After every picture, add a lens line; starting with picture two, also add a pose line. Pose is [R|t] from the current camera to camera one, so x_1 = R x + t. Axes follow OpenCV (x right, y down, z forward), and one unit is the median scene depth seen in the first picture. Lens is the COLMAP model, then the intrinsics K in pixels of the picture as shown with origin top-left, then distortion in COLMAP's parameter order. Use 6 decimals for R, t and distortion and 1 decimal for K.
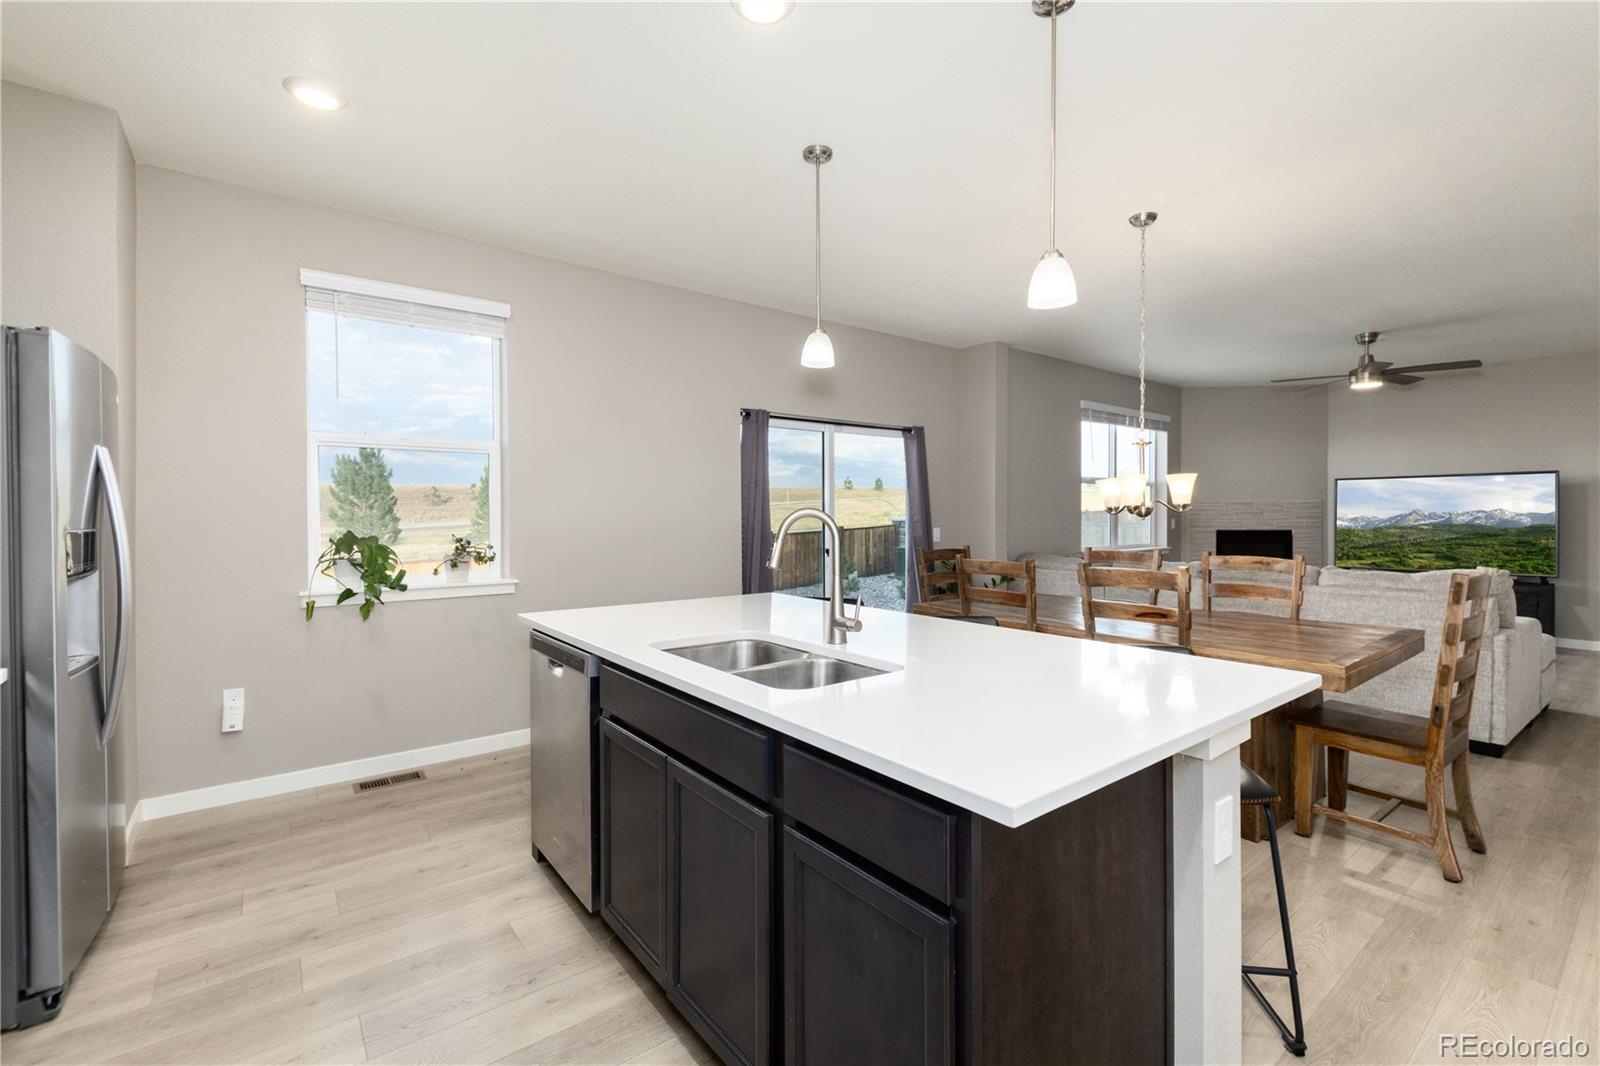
lens RADIAL K [[694.3, 0, 836.5], [0, 694.3, 541.3], [0, 0, 1]] dist [0.004316, -0.001003]
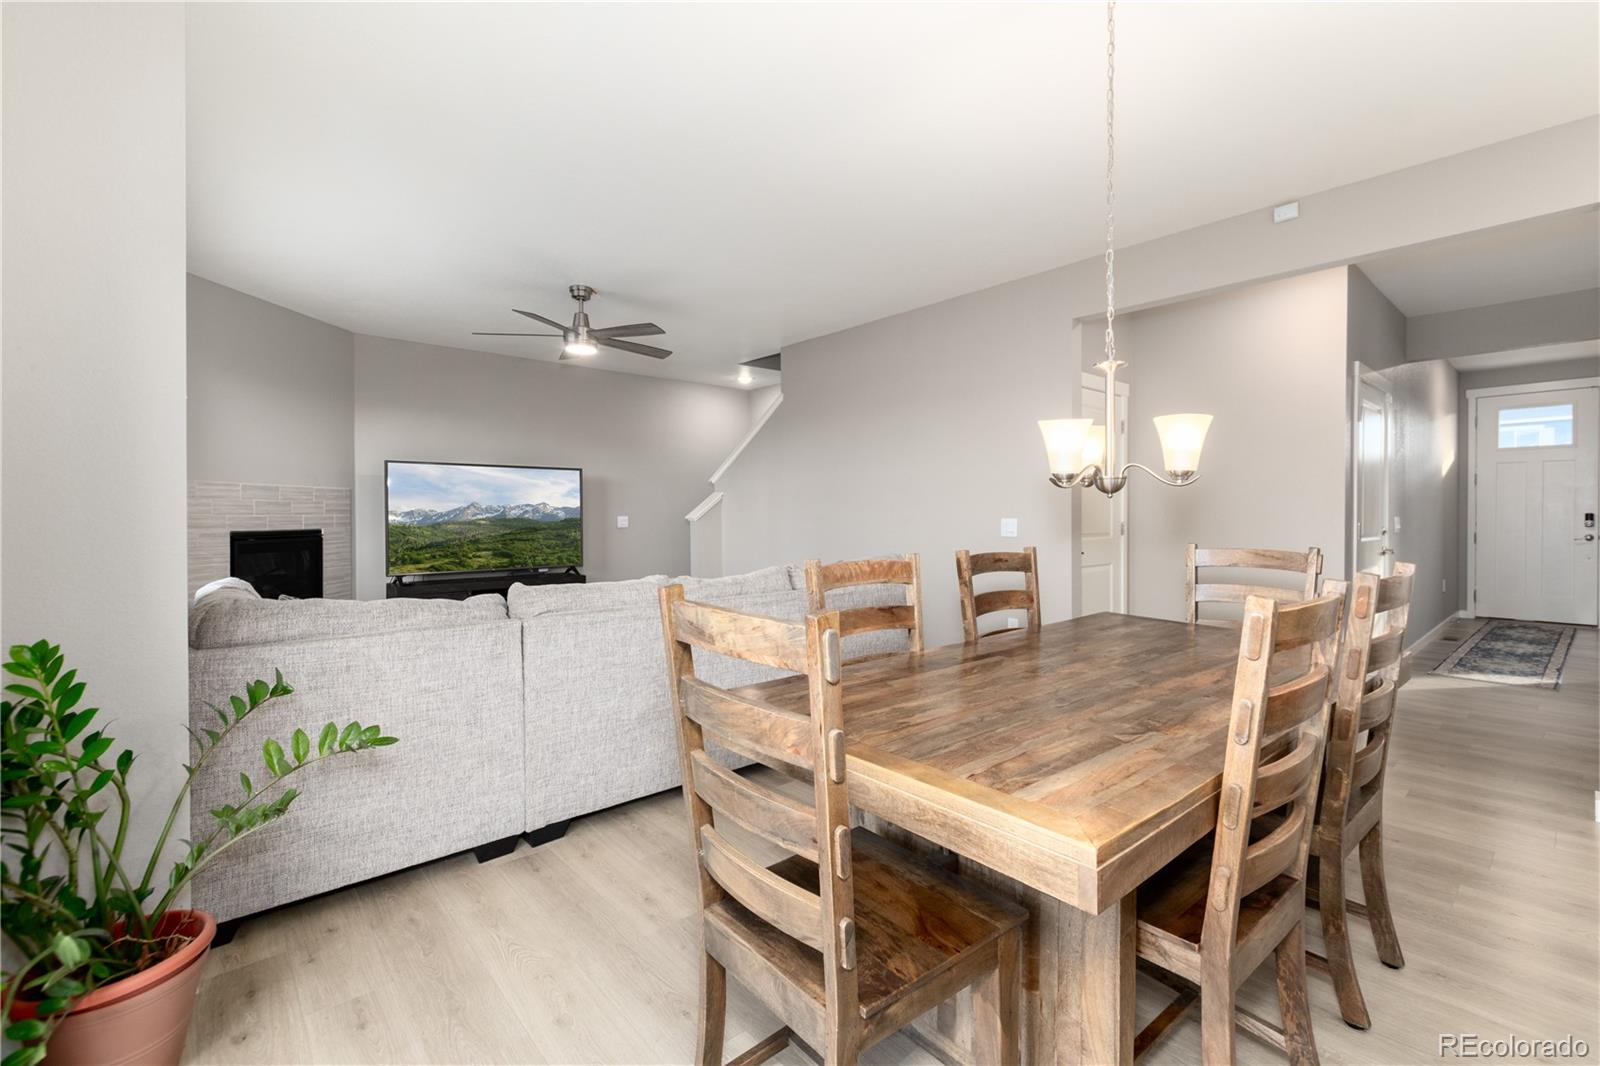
lens RADIAL K [[694.3, 0, 814.3], [0, 694.3, 518.6], [0, 0, 1]] dist [0.004316, -0.001003]
pose [[-0.008225, -0.002598, 0.999963, -0.054893], [0.038785, 0.999243, 0.002916, -0.010894], [-0.999214, 0.038808, -0.008118, 0.582079]]
